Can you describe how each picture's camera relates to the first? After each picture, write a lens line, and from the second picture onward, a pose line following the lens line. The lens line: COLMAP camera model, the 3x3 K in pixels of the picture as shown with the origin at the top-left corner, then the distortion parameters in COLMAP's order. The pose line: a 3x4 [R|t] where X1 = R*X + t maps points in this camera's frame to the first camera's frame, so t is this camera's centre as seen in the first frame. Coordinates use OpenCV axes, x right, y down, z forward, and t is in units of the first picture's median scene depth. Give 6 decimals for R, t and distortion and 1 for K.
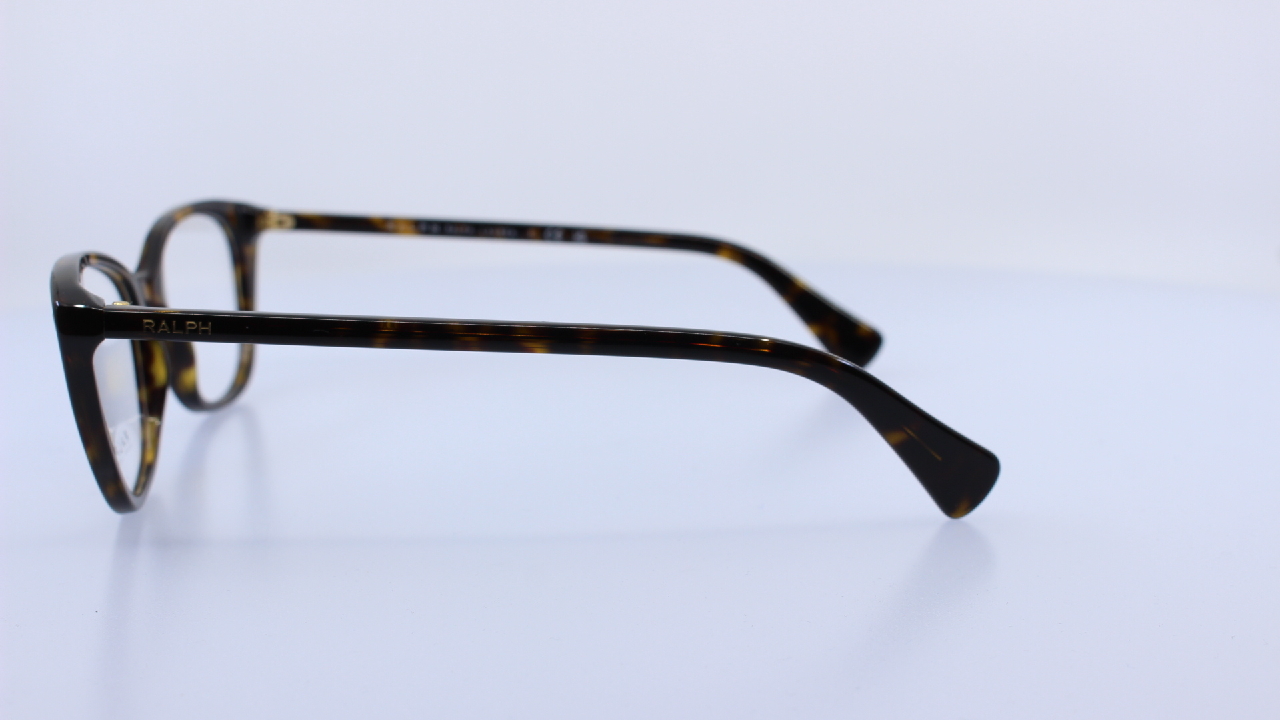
lens RADIAL K [[1646.5, 0, 639.6], [0, 1646.5, 359.4], [0, 0, 1]] dist [-0.024845, 0.000000]
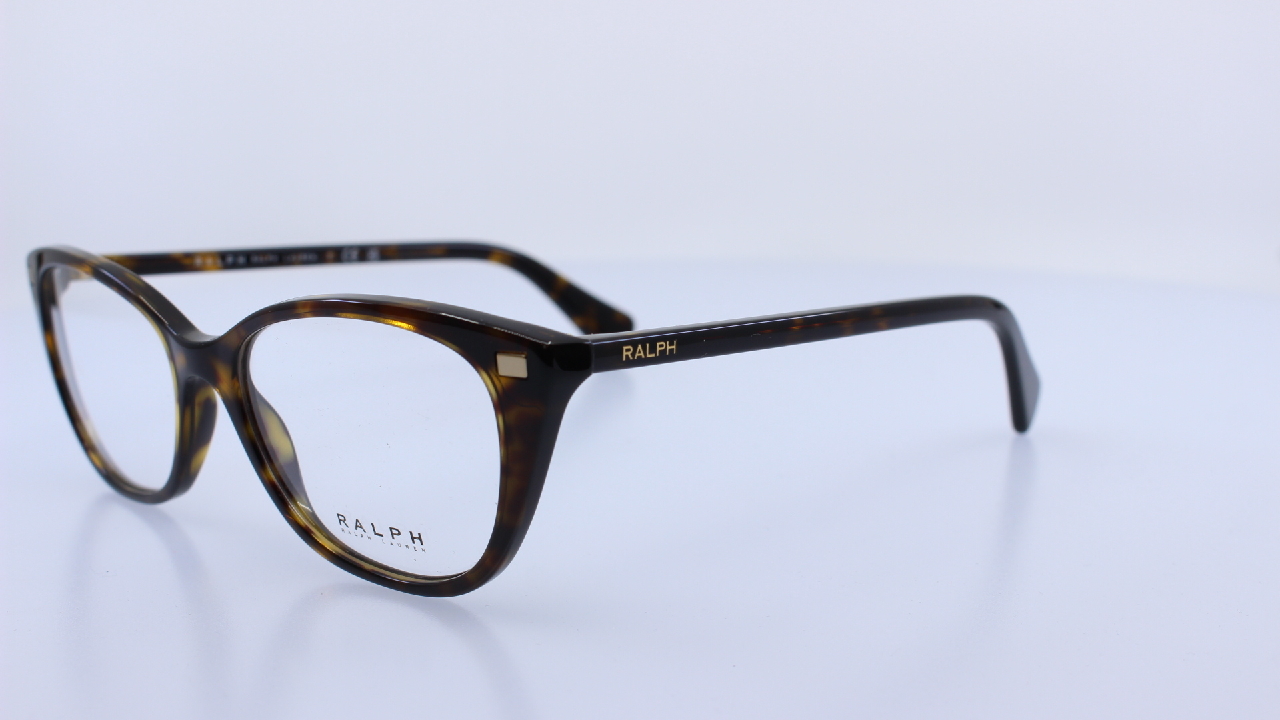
lens RADIAL K [[1646.5, 0, 638.7], [0, 1646.5, 358.8], [0, 0, 1]] dist [-0.024845, 0.000000]
pose [[0.713322, -0.134316, 0.687845, -0.586996], [0.142436, 0.988764, 0.045365, -0.036930], [-0.686209, 0.065614, 0.724439, 0.219008]]
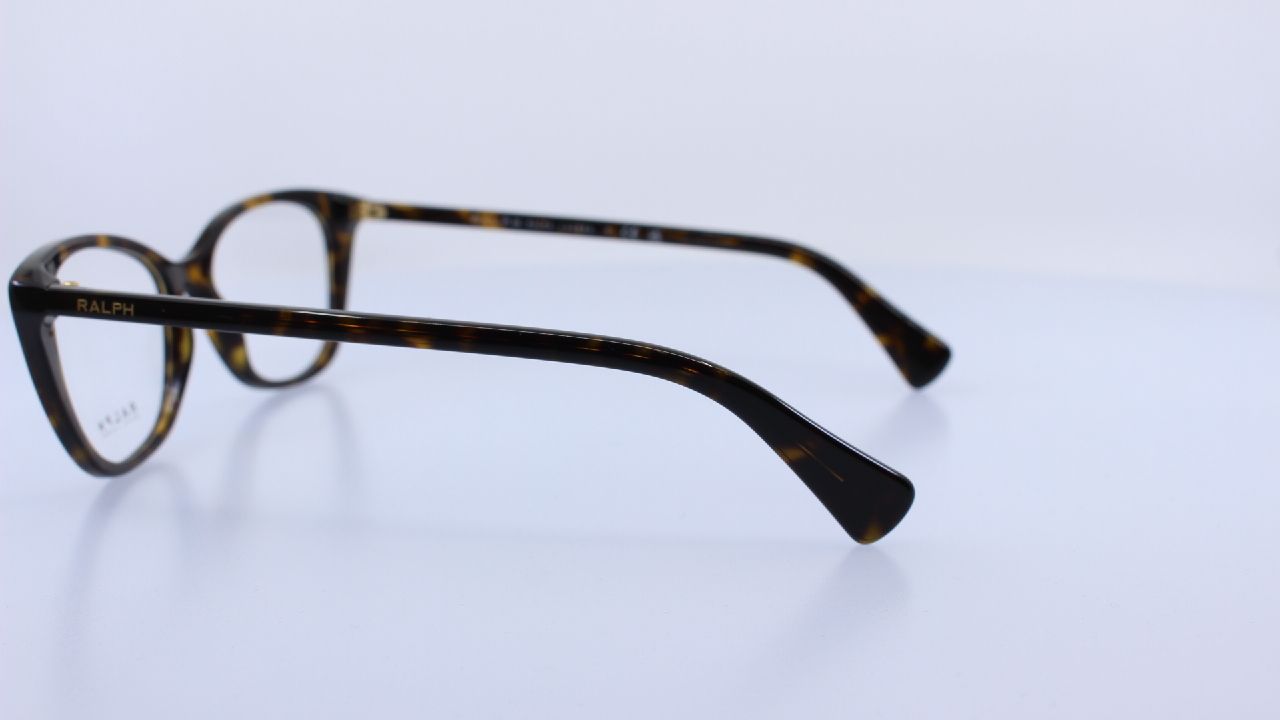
lens RADIAL K [[1646.5, 0, 649.0], [0, 1646.5, 360.2], [0, 0, 1]] dist [-0.024845, 0.000000]
pose [[0.966941, 0.052398, -0.249560, 0.215275], [-0.051259, 0.998624, 0.011065, -0.009841], [0.249796, 0.002093, 0.968296, 0.030573]]
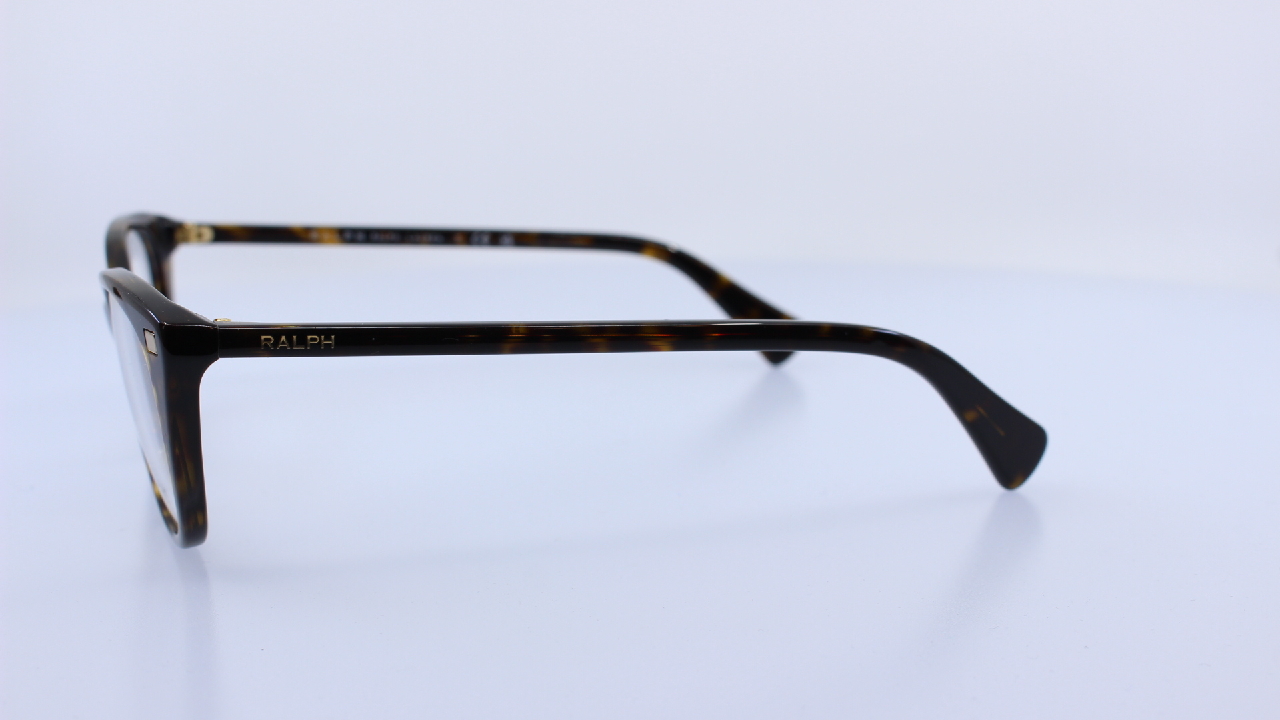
lens RADIAL K [[1646.5, 0, 645.5], [0, 1646.5, 356.9], [0, 0, 1]] dist [-0.024845, 0.000000]
pose [[0.967495, -0.049454, 0.248008, -0.205951], [0.050697, 0.998713, 0.001376, -0.001580], [-0.247757, 0.011242, 0.968757, 0.020453]]
